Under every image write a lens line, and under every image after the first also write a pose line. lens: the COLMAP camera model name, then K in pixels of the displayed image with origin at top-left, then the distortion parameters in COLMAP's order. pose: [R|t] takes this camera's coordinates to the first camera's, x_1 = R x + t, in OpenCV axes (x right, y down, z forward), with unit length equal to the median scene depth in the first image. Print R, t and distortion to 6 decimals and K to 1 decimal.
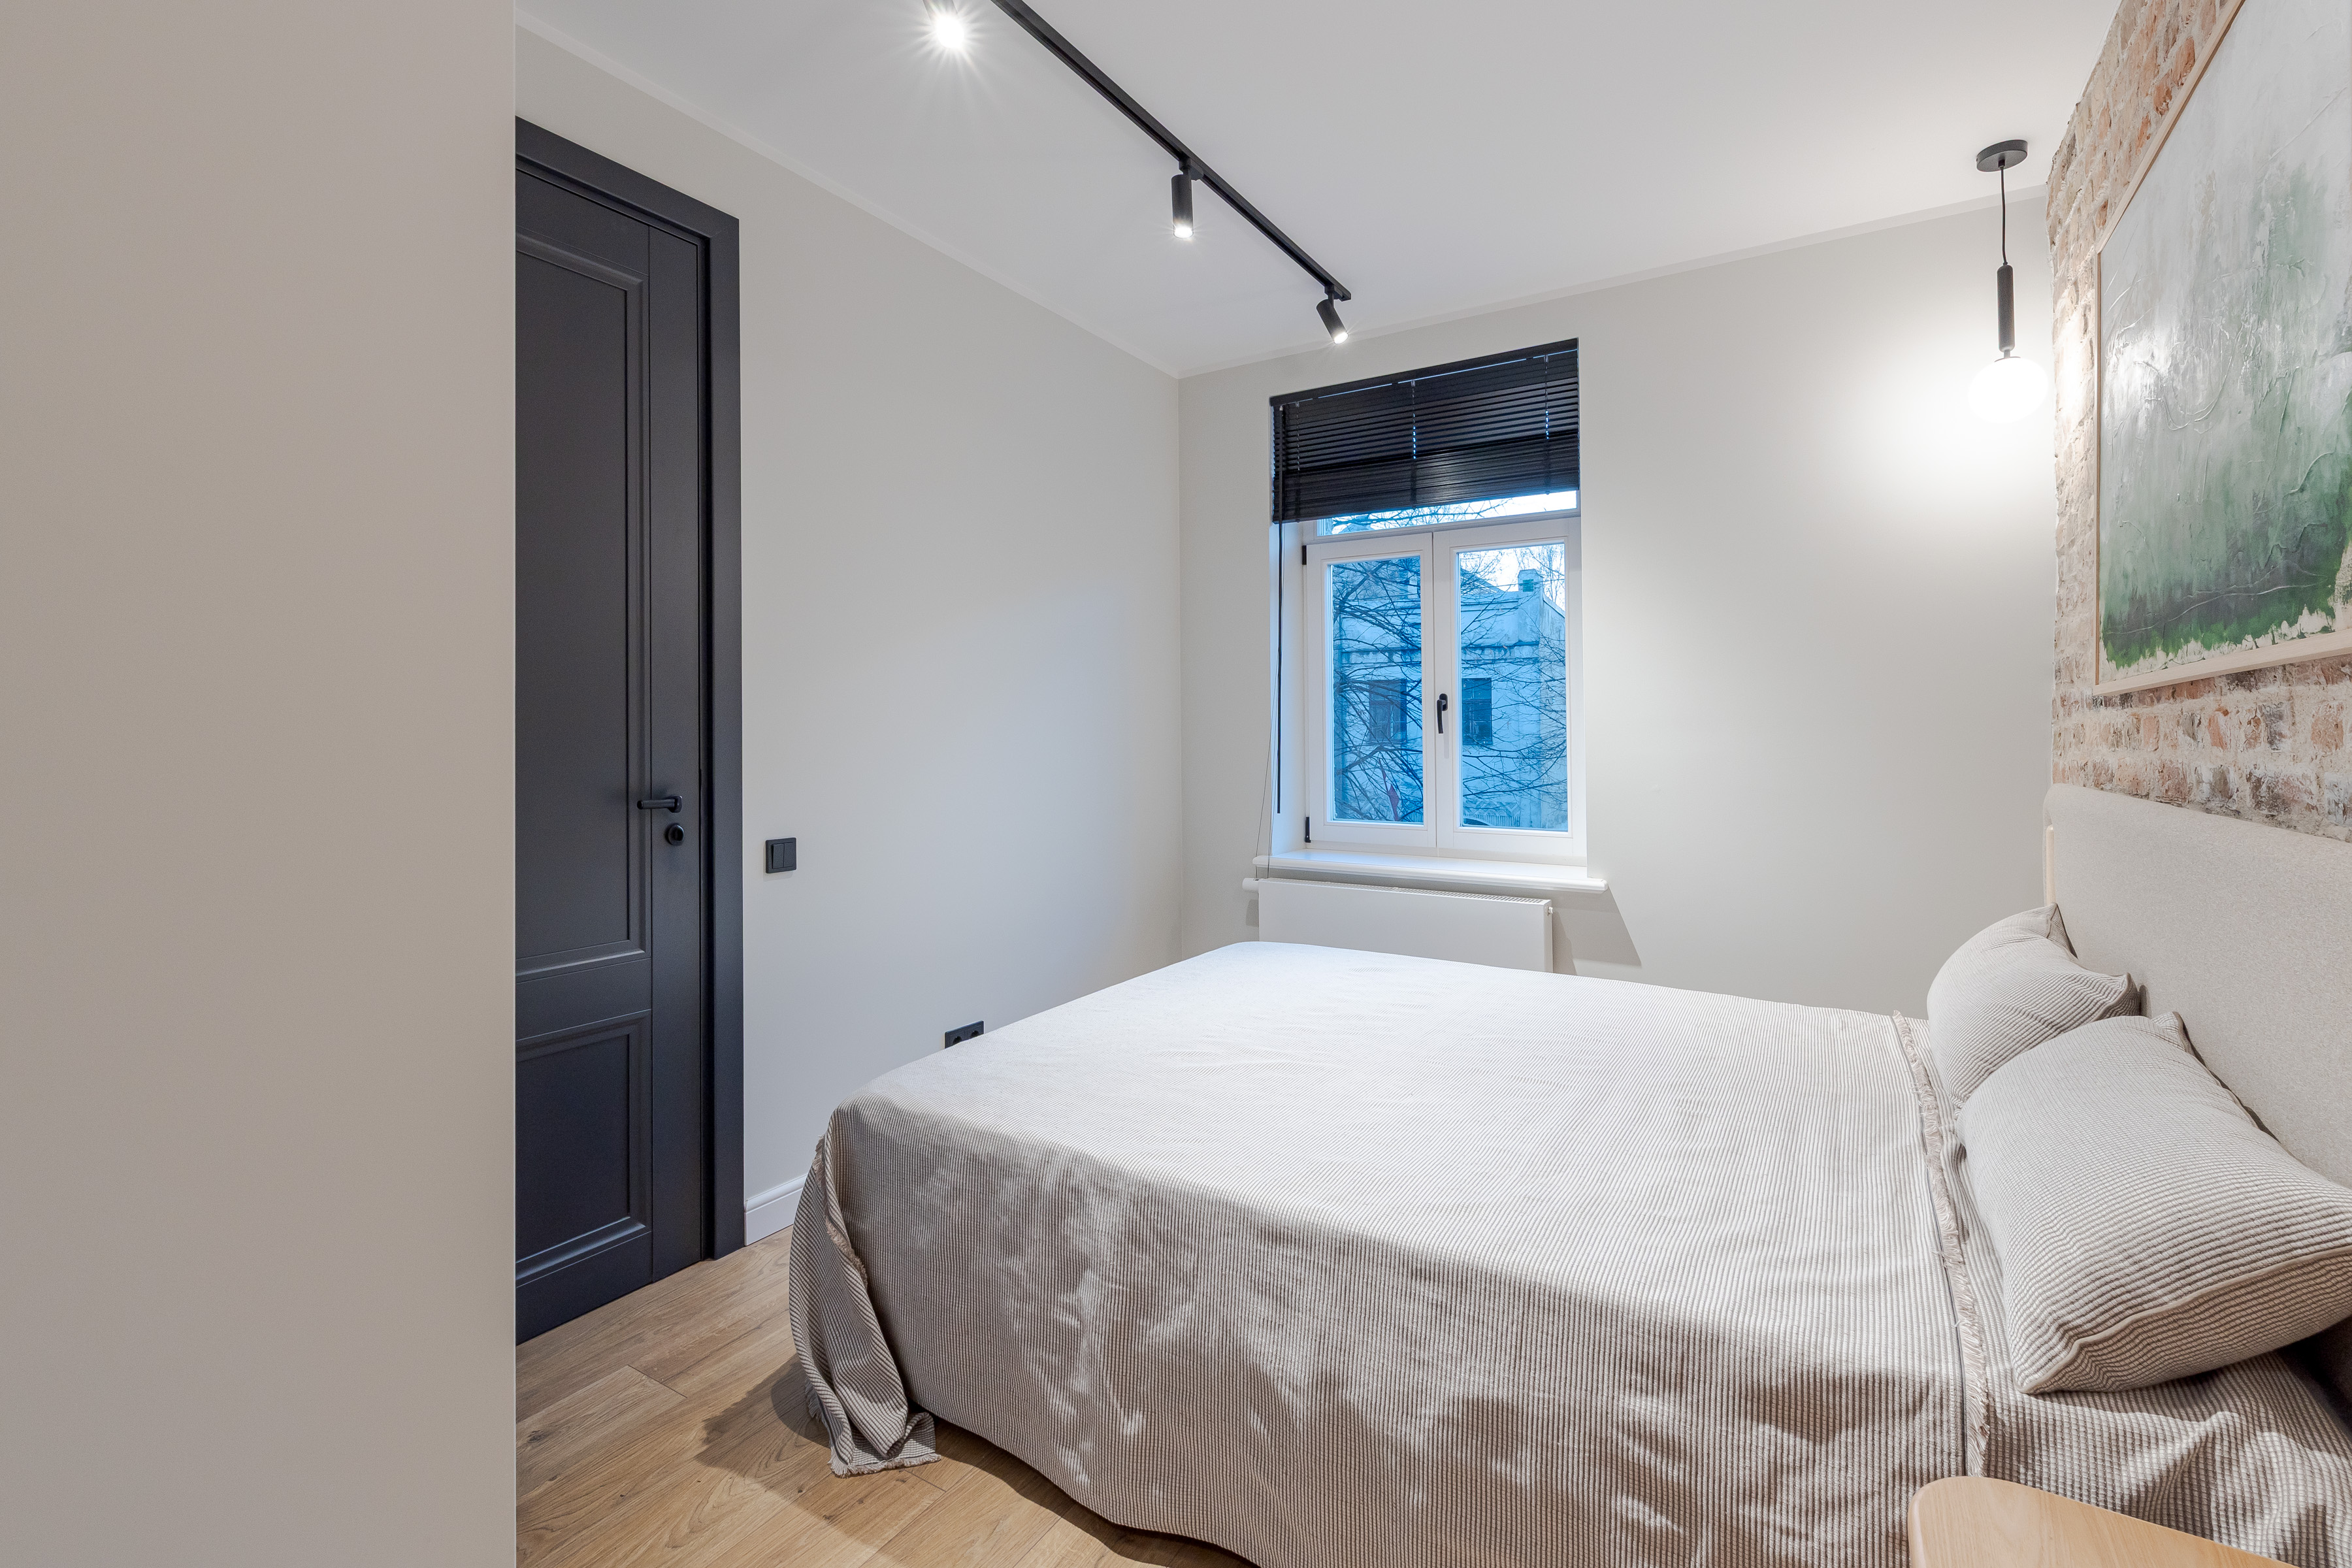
lens RADIAL K [[1045.6, 0, 1178.0], [0, 1045.6, 689.1], [0, 0, 1]] dist [0.001330, -0.000863]
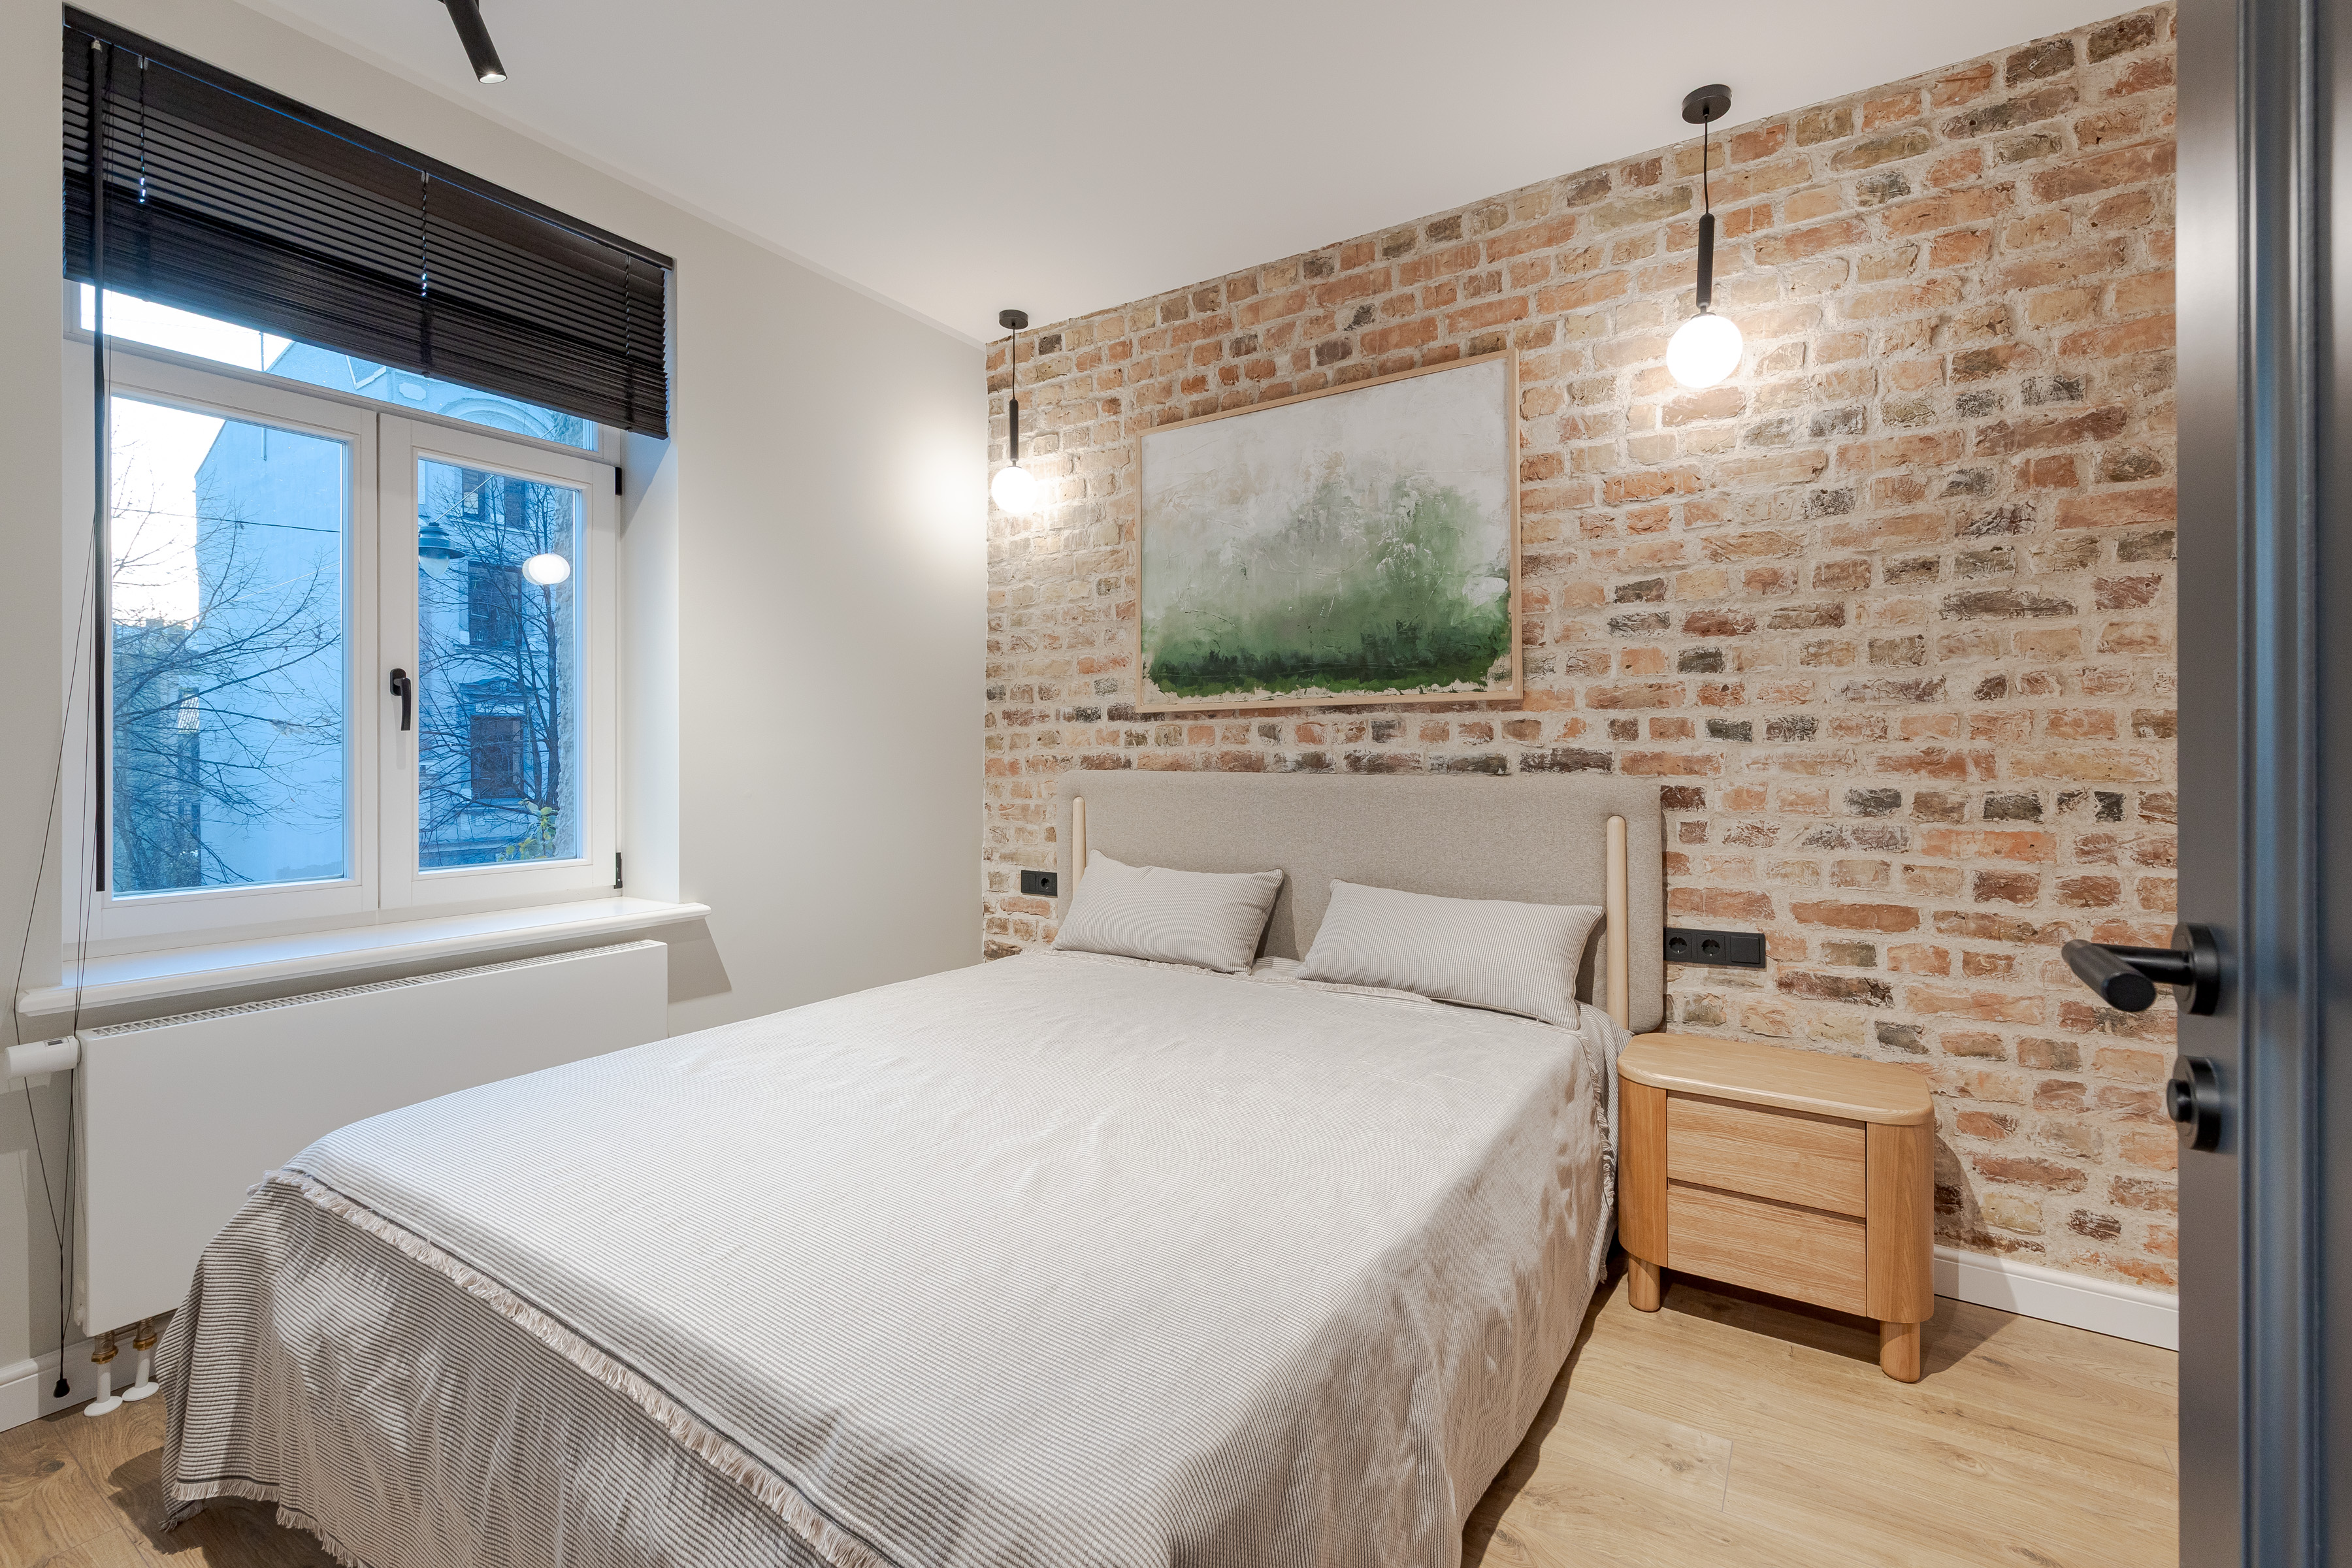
lens RADIAL K [[1025.2, 0, 1187.4], [0, 1025.2, 746.9], [0, 0, 1]] dist [0.000516, -0.000096]
pose [[0.016287, 0.002204, 0.999865, -0.936569], [-0.041612, 0.999133, -0.001525, 0.078492], [-0.999001, -0.041581, 0.016364, 1.255313]]
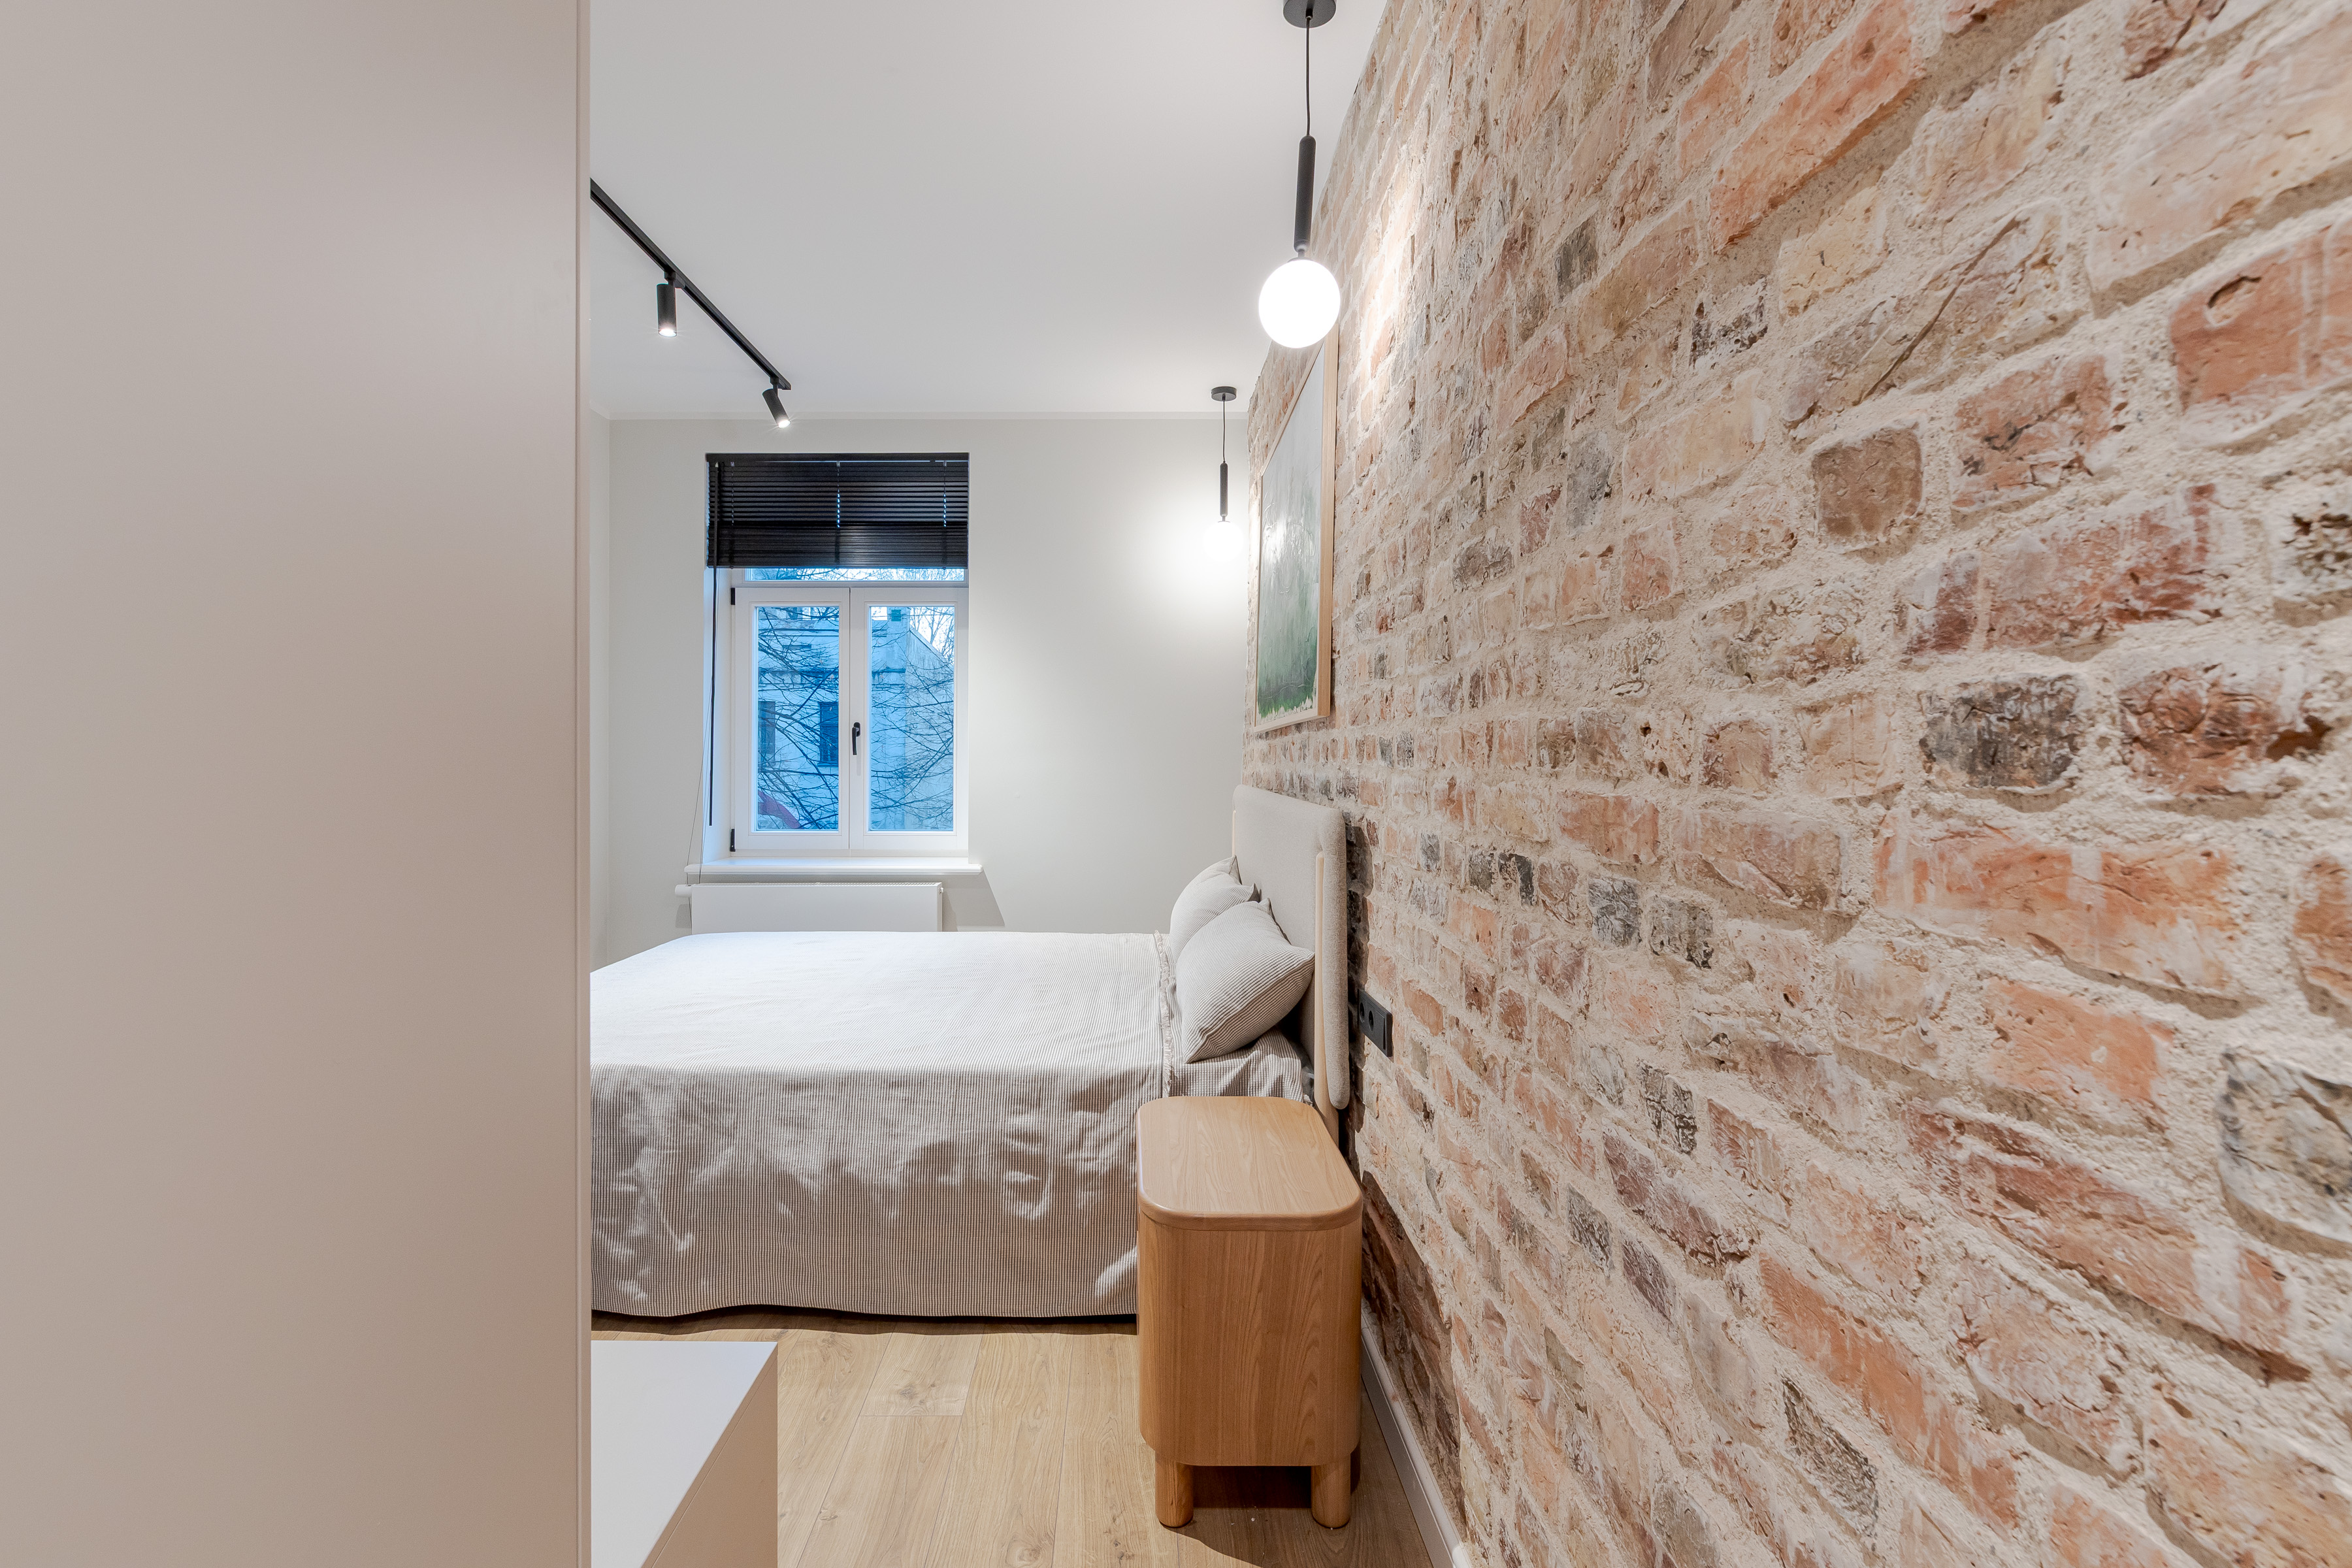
lens RADIAL K [[1036.2, 0, 1141.1], [0, 1036.2, 750.6], [0, 0, 1]] dist [0.000209, -0.000046]
pose [[0.846773, 0.002066, 0.531950, -0.265267], [-0.021956, 0.999276, 0.031070, -0.018430], [-0.531501, -0.037989, 0.846206, -0.482716]]
